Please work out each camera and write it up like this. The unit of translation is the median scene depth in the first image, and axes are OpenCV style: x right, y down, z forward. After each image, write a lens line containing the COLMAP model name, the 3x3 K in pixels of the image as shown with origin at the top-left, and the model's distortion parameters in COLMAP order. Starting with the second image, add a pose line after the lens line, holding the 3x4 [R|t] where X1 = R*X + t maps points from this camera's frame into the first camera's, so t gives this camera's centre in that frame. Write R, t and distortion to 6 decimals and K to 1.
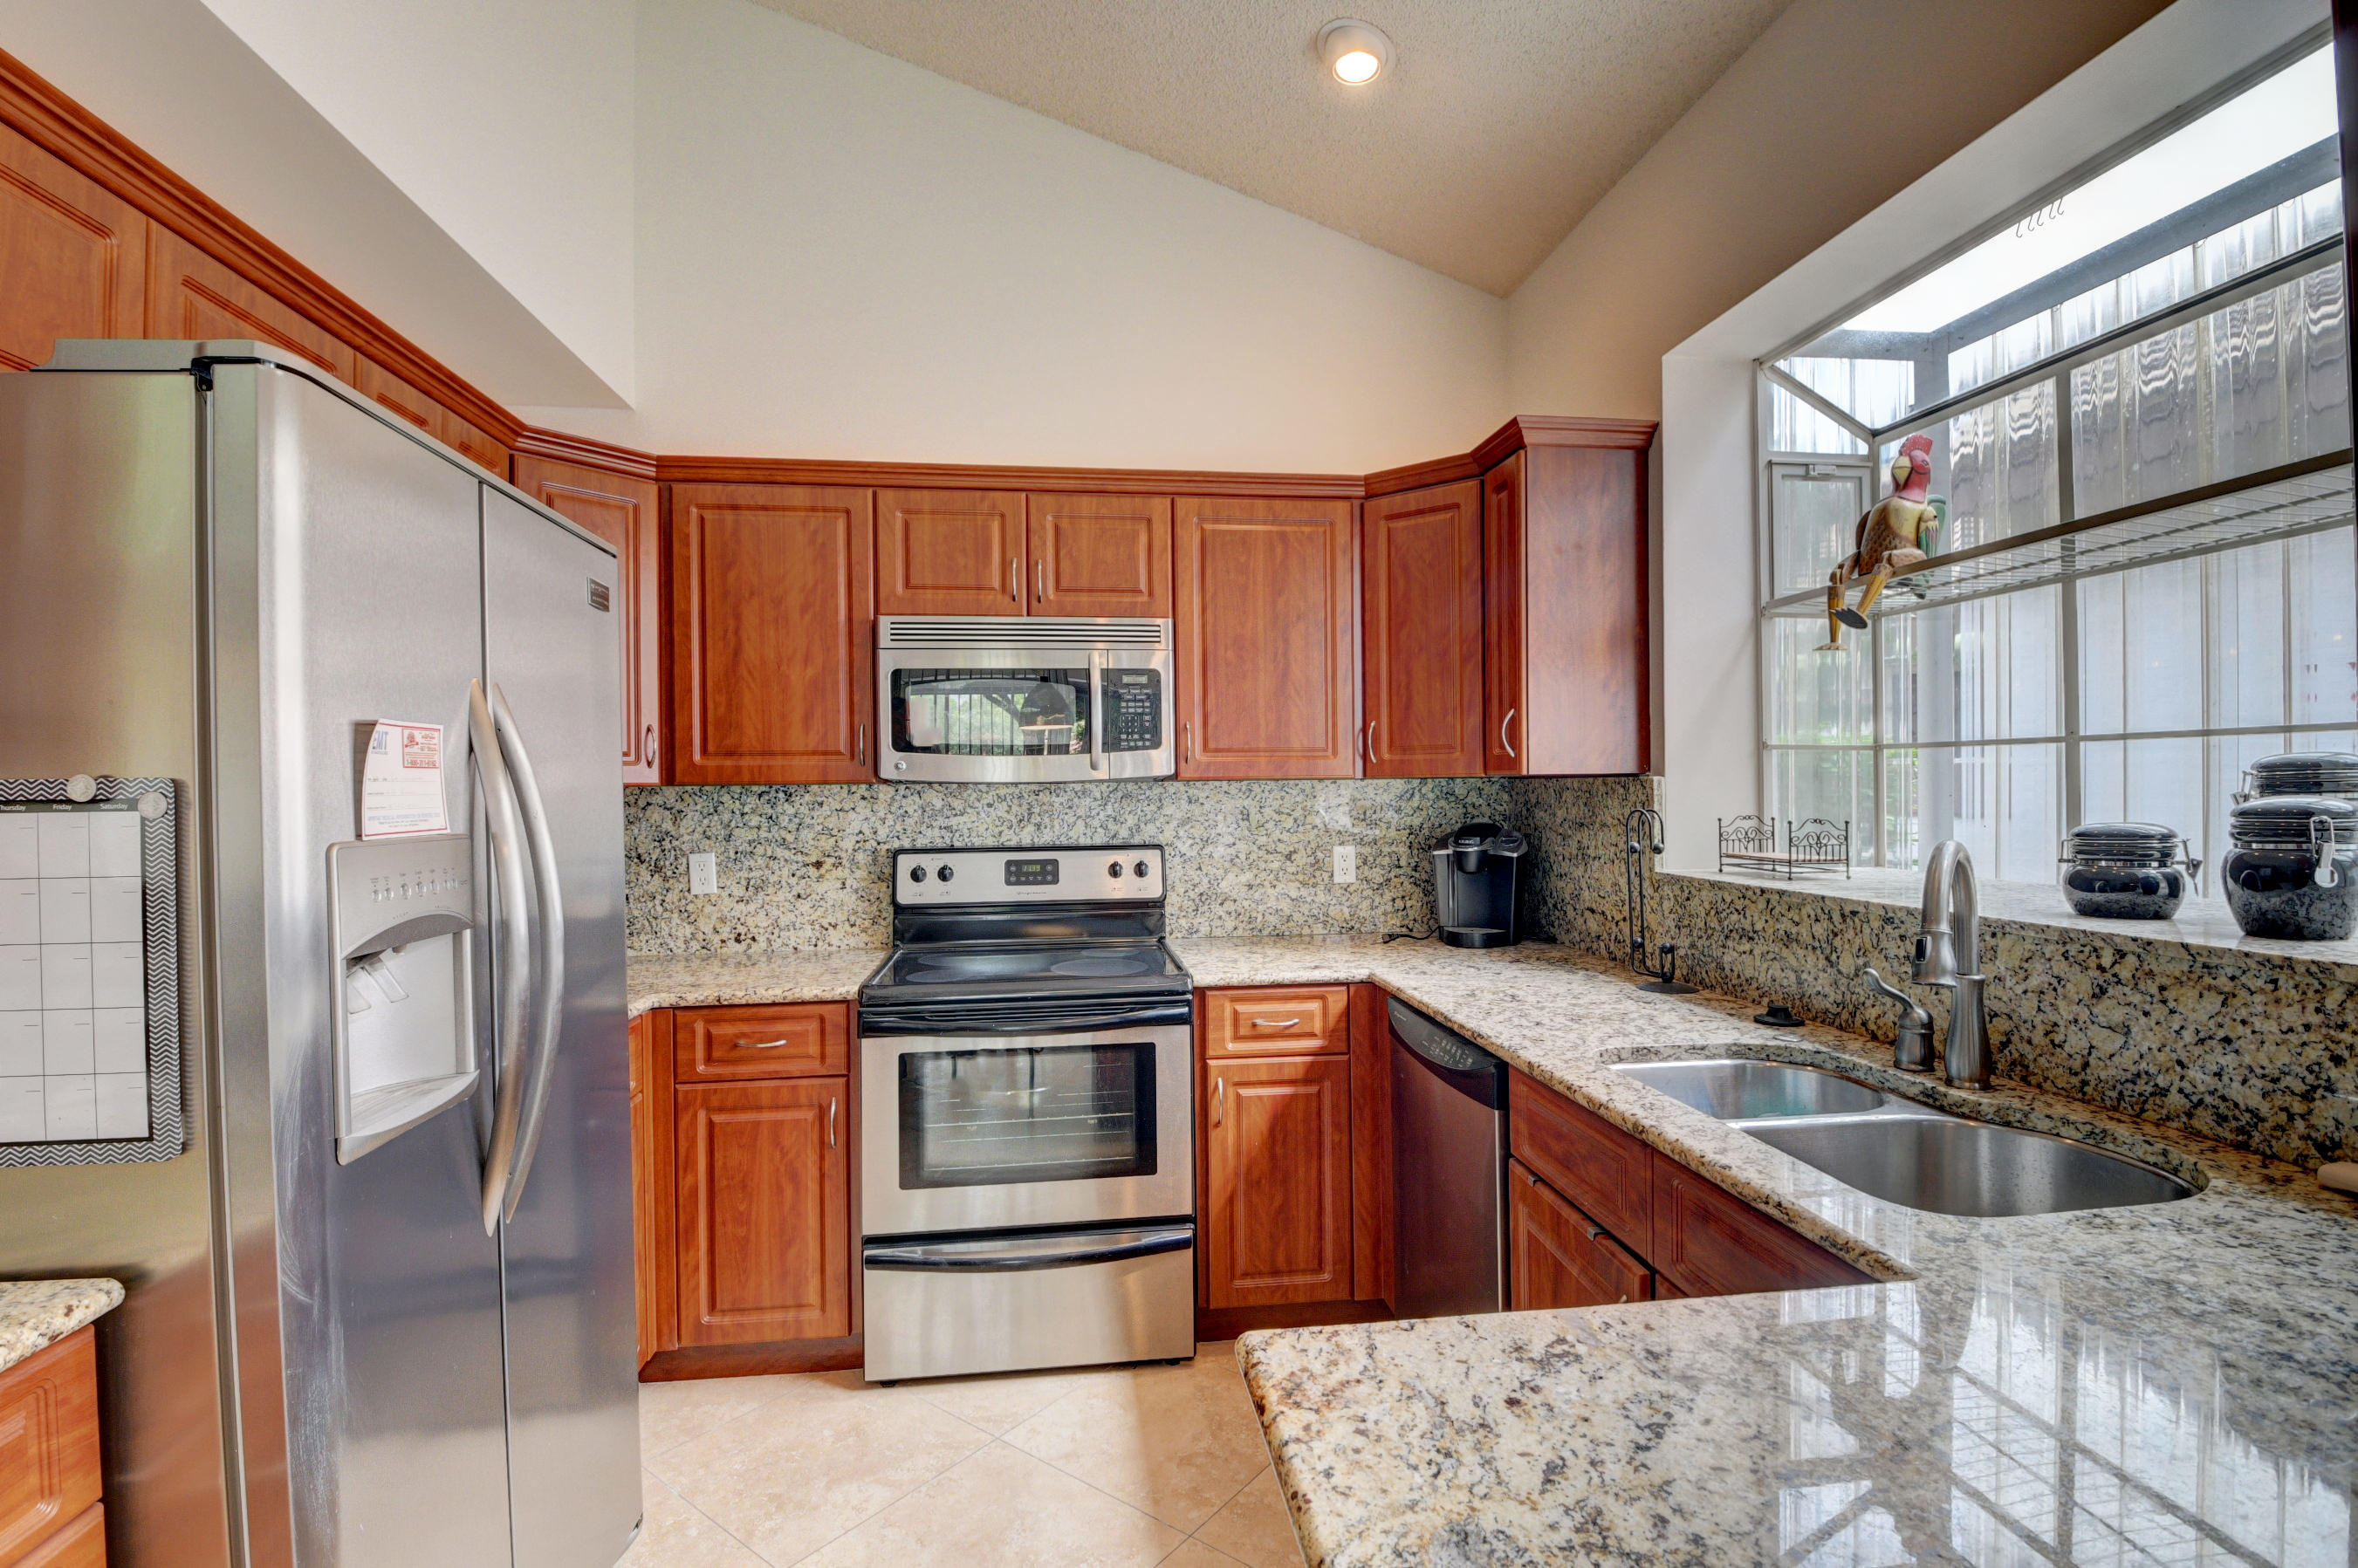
lens RADIAL K [[1084.0, 0, 1179.0], [0, 1084.0, 784.0], [0, 0, 1]] dist [0.027214, -0.042171]
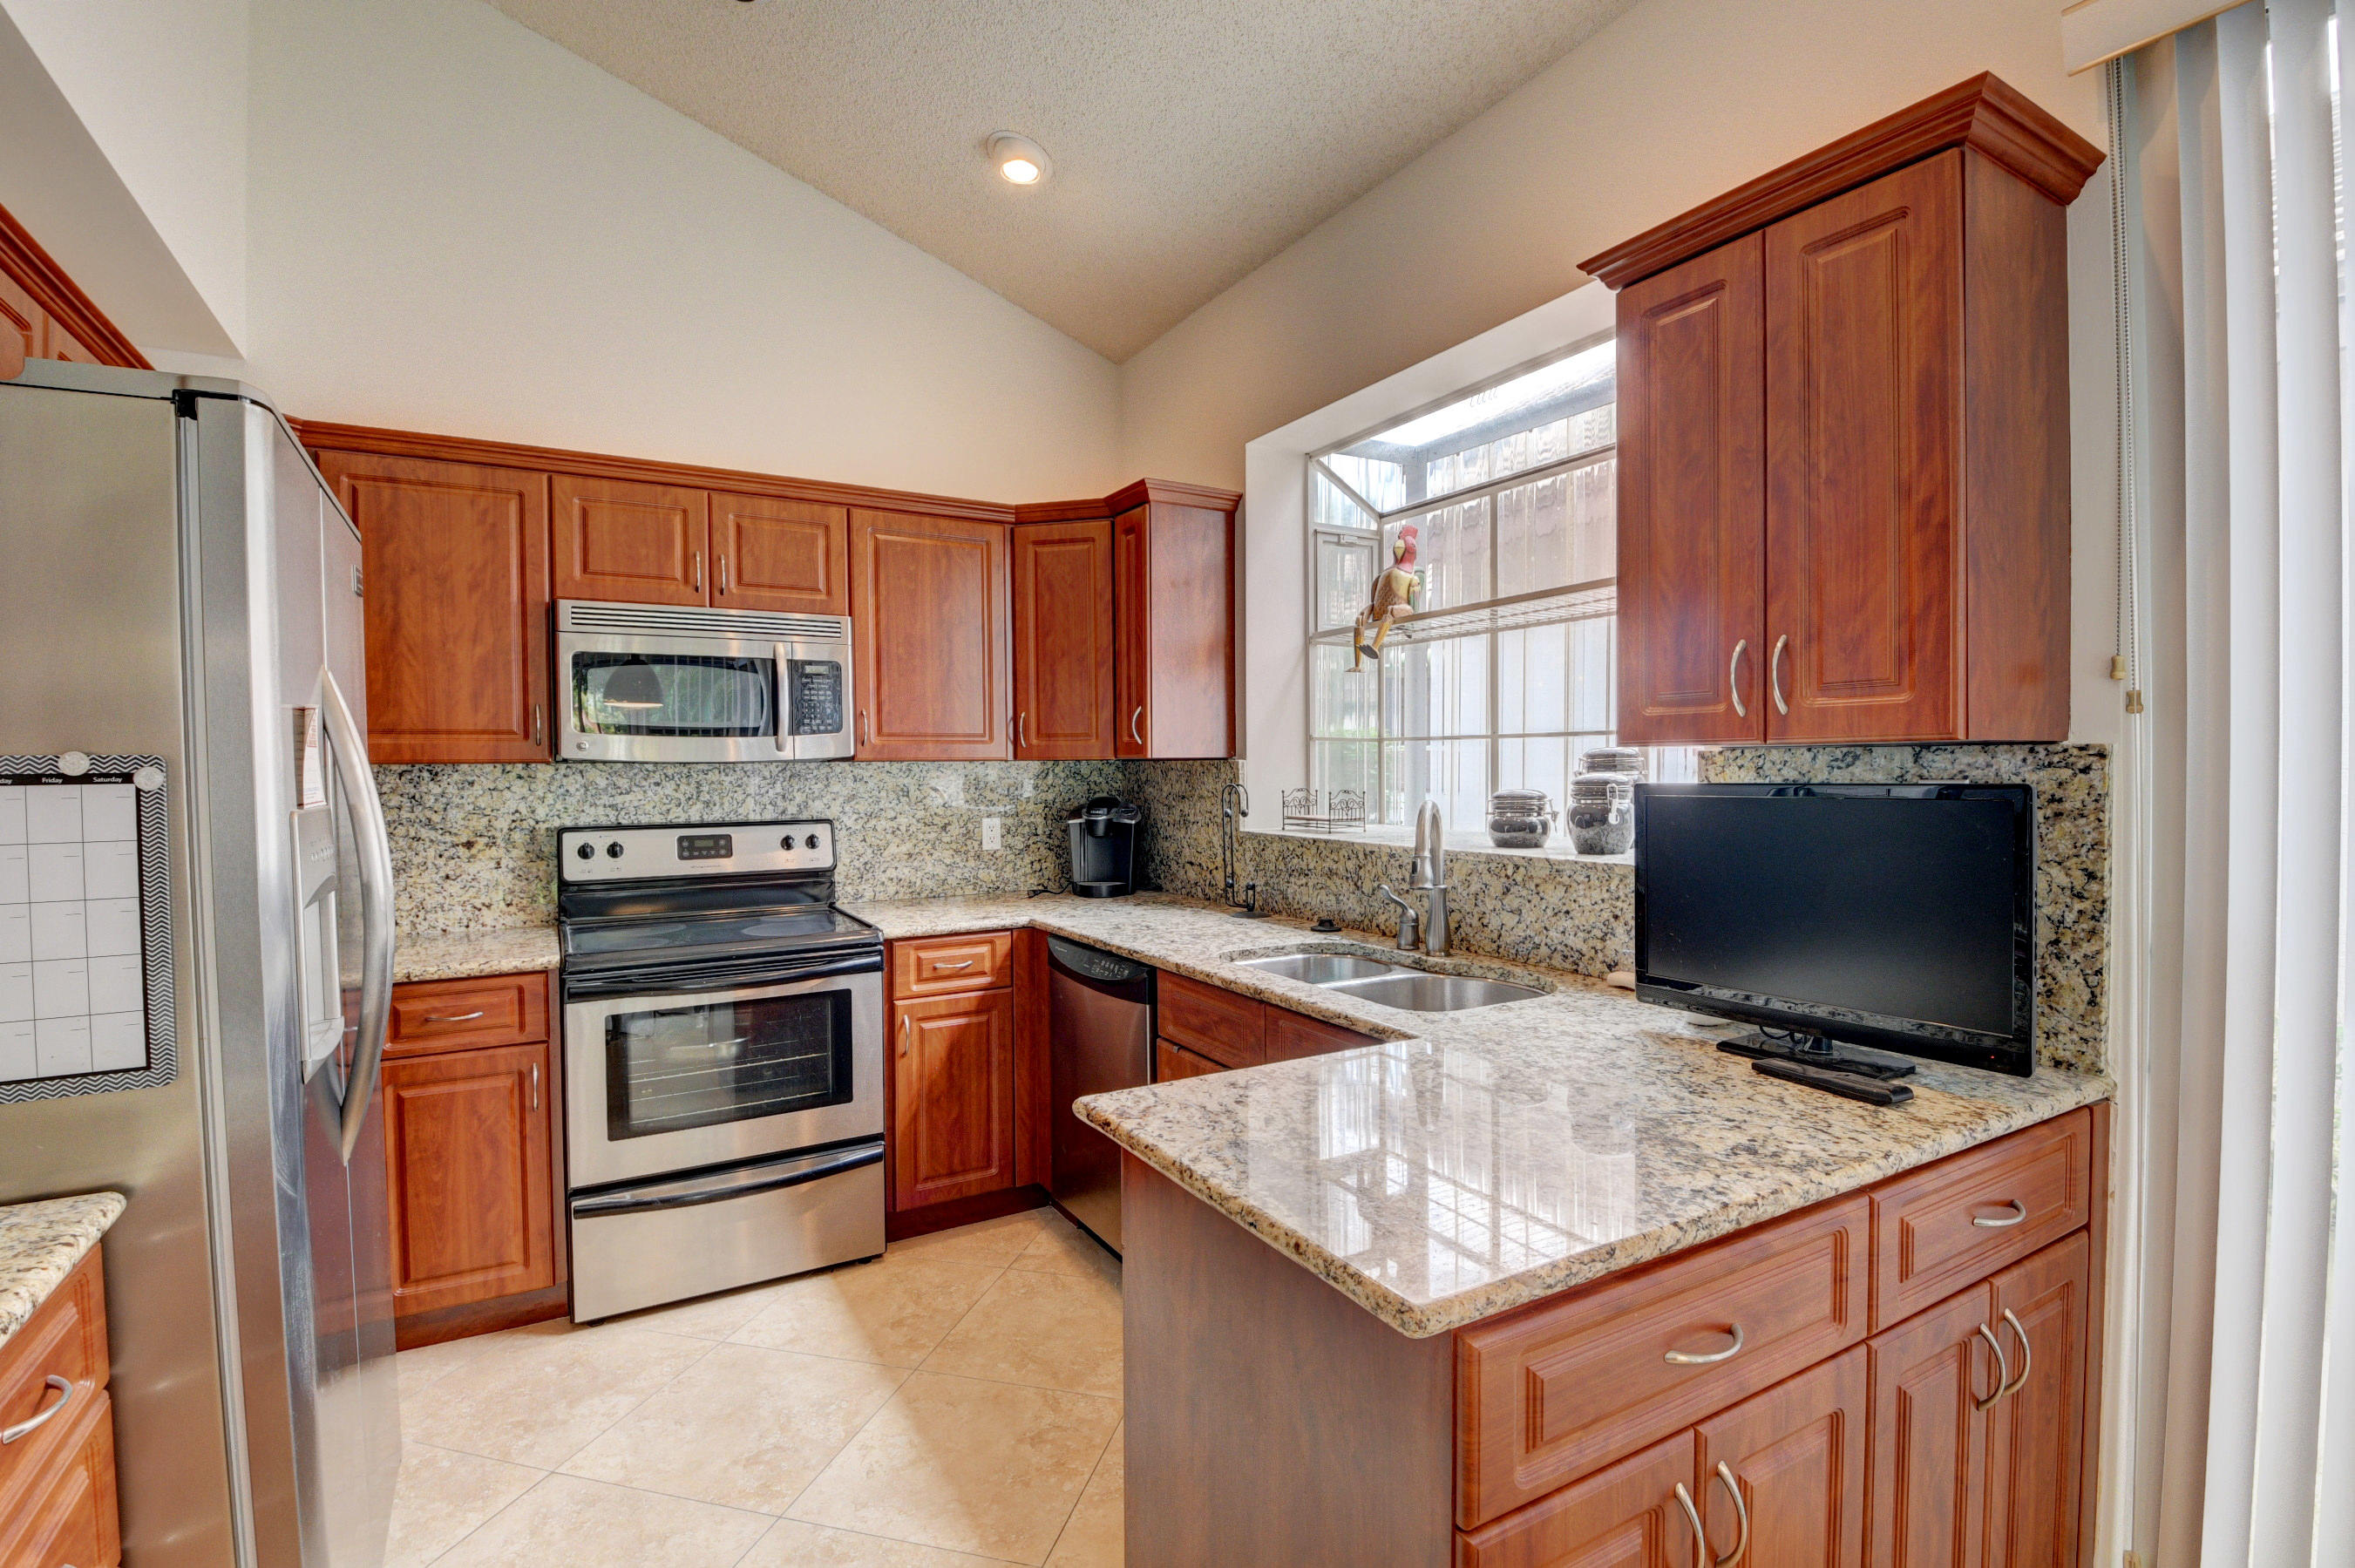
lens RADIAL K [[1082.7, 0, 1177.5], [0, 1082.7, 784.0], [0, 0, 1]] dist [0.027214, -0.042171]
pose [[0.919913, -0.003537, 0.392107, -0.150304], [-0.003000, 0.999867, 0.016058, 0.001561], [-0.392111, -0.015948, 0.919780, -0.188161]]
